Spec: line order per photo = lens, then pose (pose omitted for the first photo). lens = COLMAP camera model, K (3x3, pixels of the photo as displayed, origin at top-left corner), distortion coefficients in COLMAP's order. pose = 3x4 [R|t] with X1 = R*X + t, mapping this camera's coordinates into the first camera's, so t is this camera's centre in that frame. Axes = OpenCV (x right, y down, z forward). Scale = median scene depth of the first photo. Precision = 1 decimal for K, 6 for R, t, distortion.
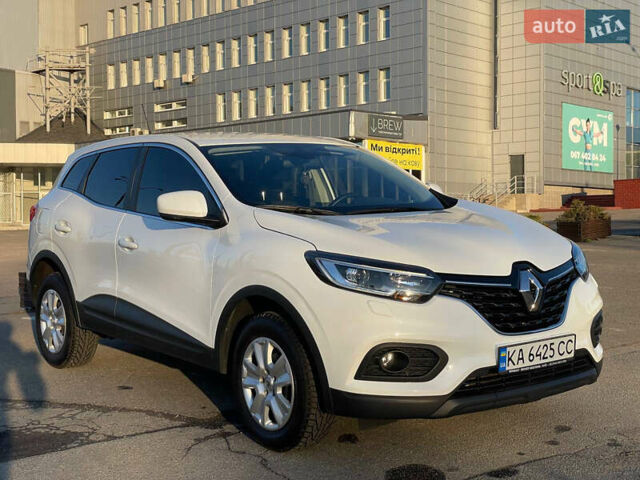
lens RADIAL K [[969.7, 0, 320.6], [0, 969.7, 240.5], [0, 0, 1]] dist [0.098743, 0.000000]
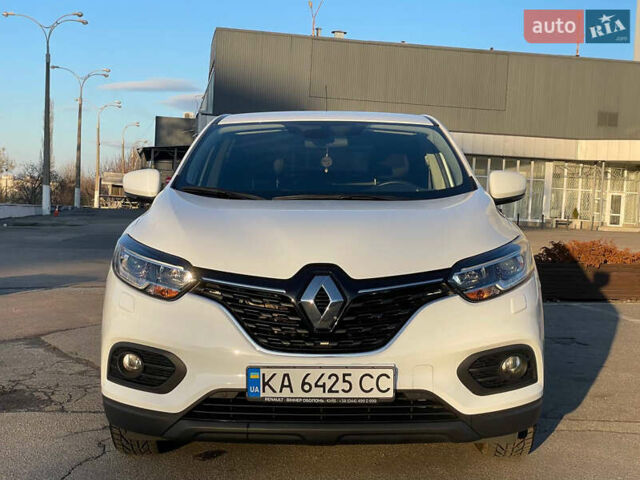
lens RADIAL K [[969.7, 0, 319.4], [0, 969.7, 243.4], [0, 0, 1]] dist [0.098743, 0.000000]
pose [[0.798515, 0.068318, -0.598085, 0.678804], [-0.066652, 0.997464, 0.024950, -0.014056], [0.598273, 0.019940, 0.801044, 0.384643]]
